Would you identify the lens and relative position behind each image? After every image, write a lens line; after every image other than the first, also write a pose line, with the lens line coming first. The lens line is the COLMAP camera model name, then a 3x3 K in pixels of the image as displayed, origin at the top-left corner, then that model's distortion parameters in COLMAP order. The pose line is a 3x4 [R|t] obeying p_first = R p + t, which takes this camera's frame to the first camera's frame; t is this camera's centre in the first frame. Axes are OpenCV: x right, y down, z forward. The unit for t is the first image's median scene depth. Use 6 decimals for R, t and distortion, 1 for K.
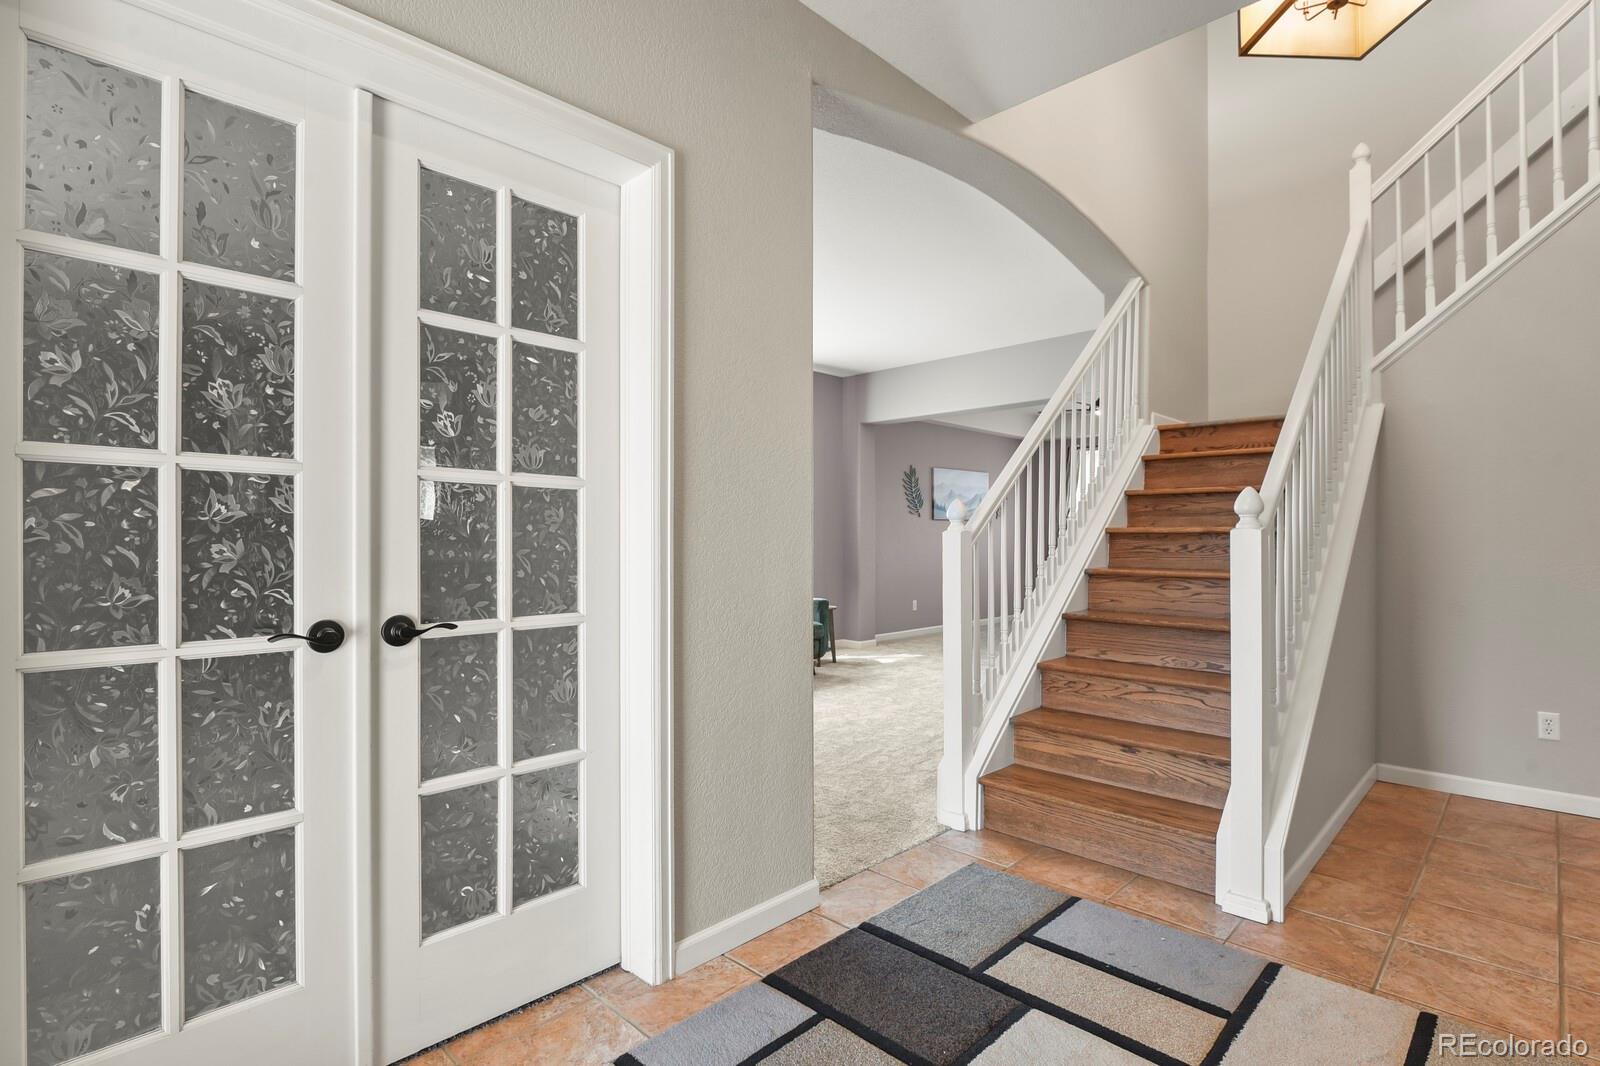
lens RADIAL K [[775.5, 0, 804.5], [0, 775.5, 538.0], [0, 0, 1]] dist [-0.008110, -0.002405]
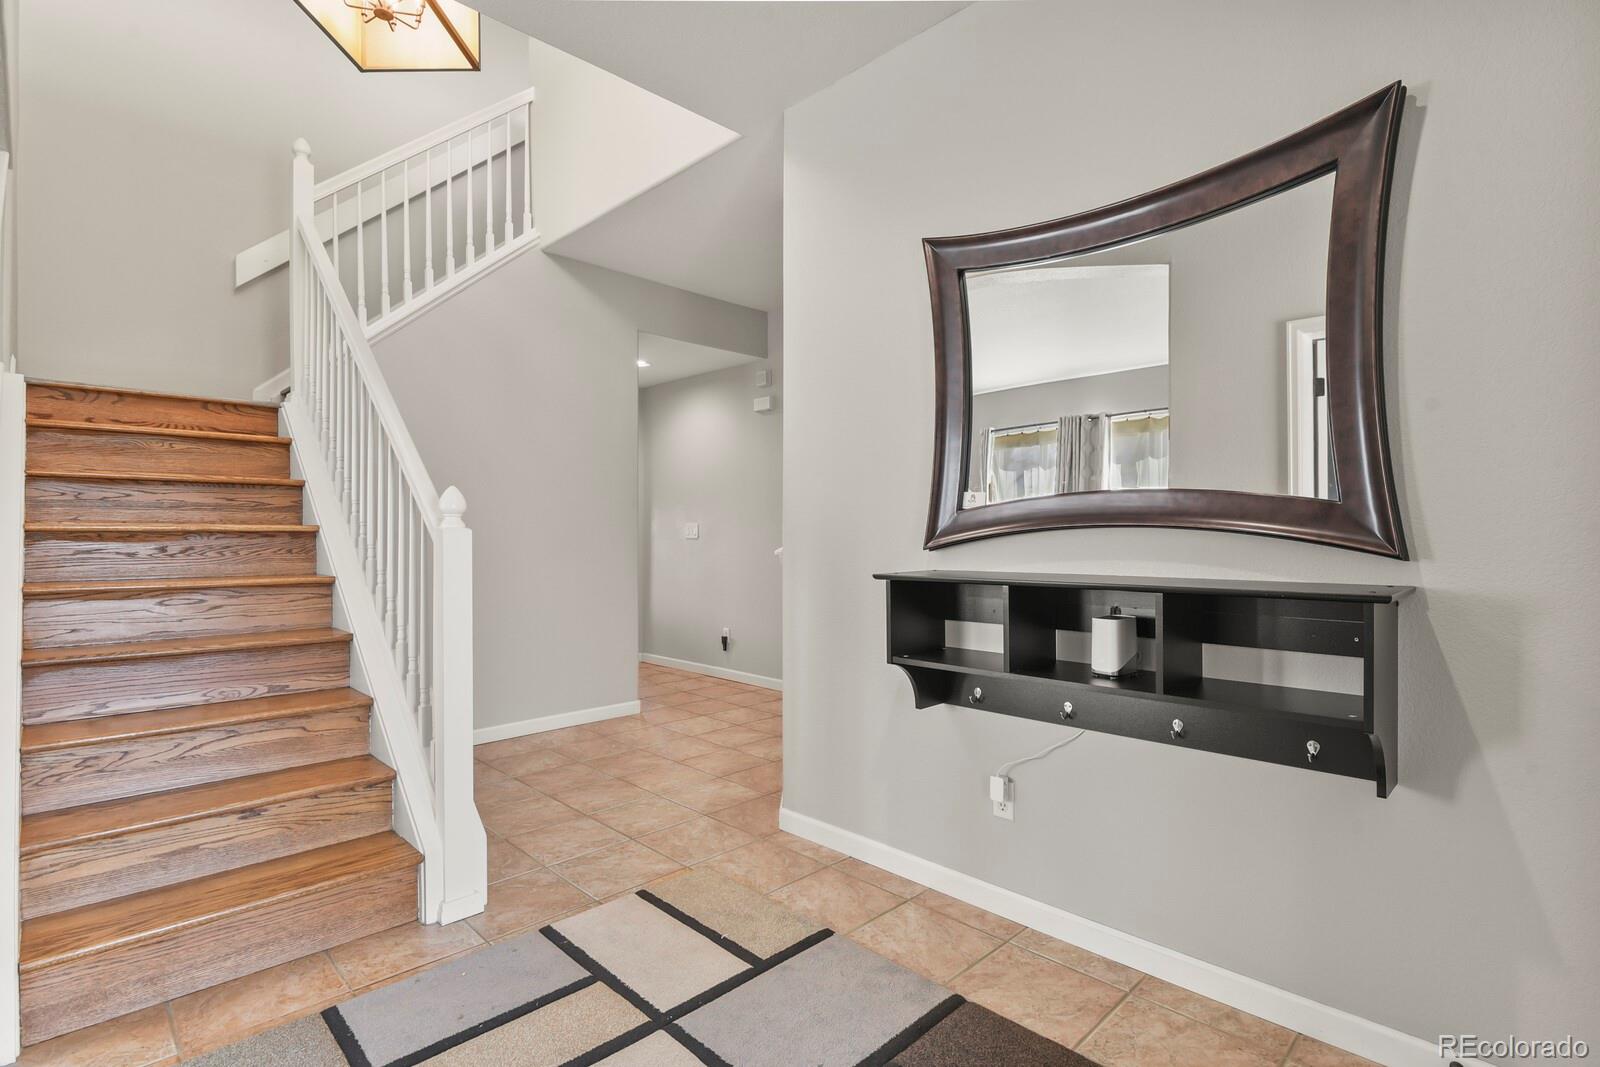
lens RADIAL K [[775.5, 0, 804.5], [0, 775.5, 538.5], [0, 0, 1]] dist [-0.008110, -0.002405]
pose [[0.017643, -0.007699, 0.999815, -0.354536], [0.003611, 0.999964, 0.007636, -0.004074], [-0.999838, 0.003476, 0.017670, 0.459721]]
